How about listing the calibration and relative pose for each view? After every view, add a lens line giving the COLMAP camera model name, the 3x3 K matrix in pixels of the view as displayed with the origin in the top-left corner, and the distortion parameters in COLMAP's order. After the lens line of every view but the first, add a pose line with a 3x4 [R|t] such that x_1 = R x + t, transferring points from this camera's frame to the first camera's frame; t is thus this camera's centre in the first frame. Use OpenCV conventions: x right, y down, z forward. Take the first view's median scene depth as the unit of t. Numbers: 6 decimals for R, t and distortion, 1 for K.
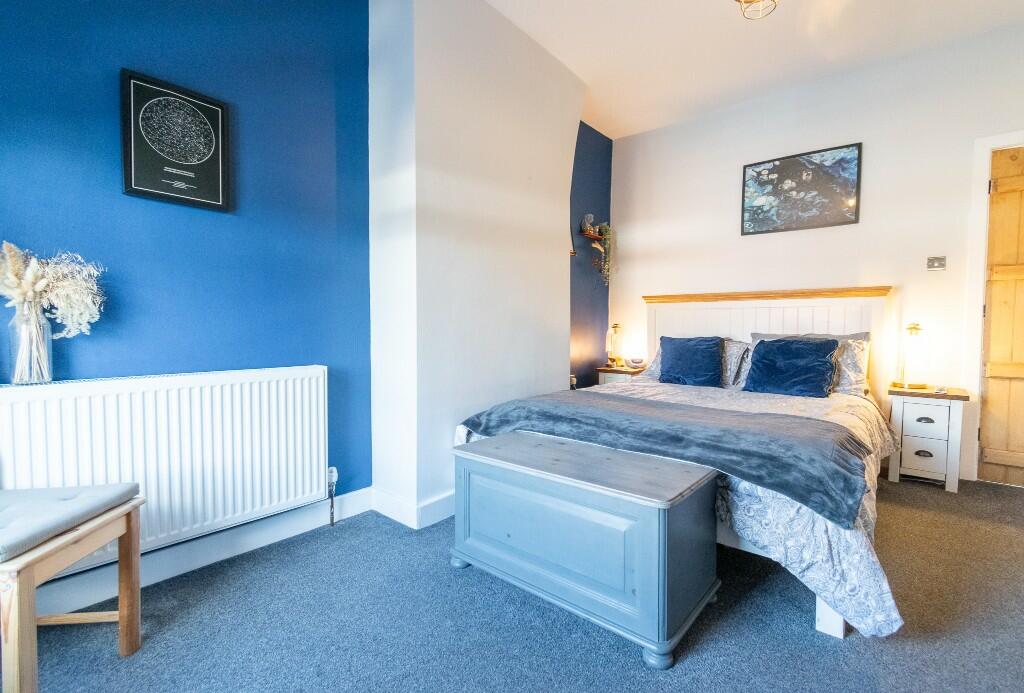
lens RADIAL K [[453.1, 0, 514.6], [0, 453.1, 343.1], [0, 0, 1]] dist [0.004209, 0.000759]
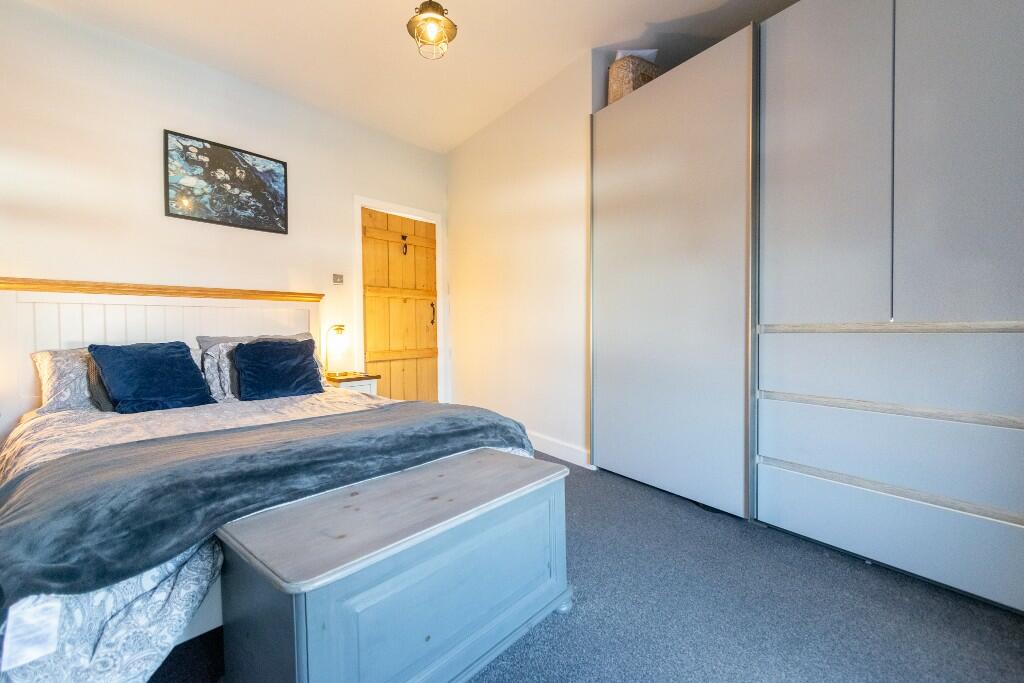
lens RADIAL K [[455.7, 0, 514.2], [0, 455.7, 339.4], [0, 0, 1]] dist [-0.001656, -0.000405]
pose [[-0.002754, -0.027959, 0.999605, -0.338353], [0.050850, 0.998312, 0.028063, -0.011719], [-0.998703, 0.050907, -0.001328, 0.434101]]
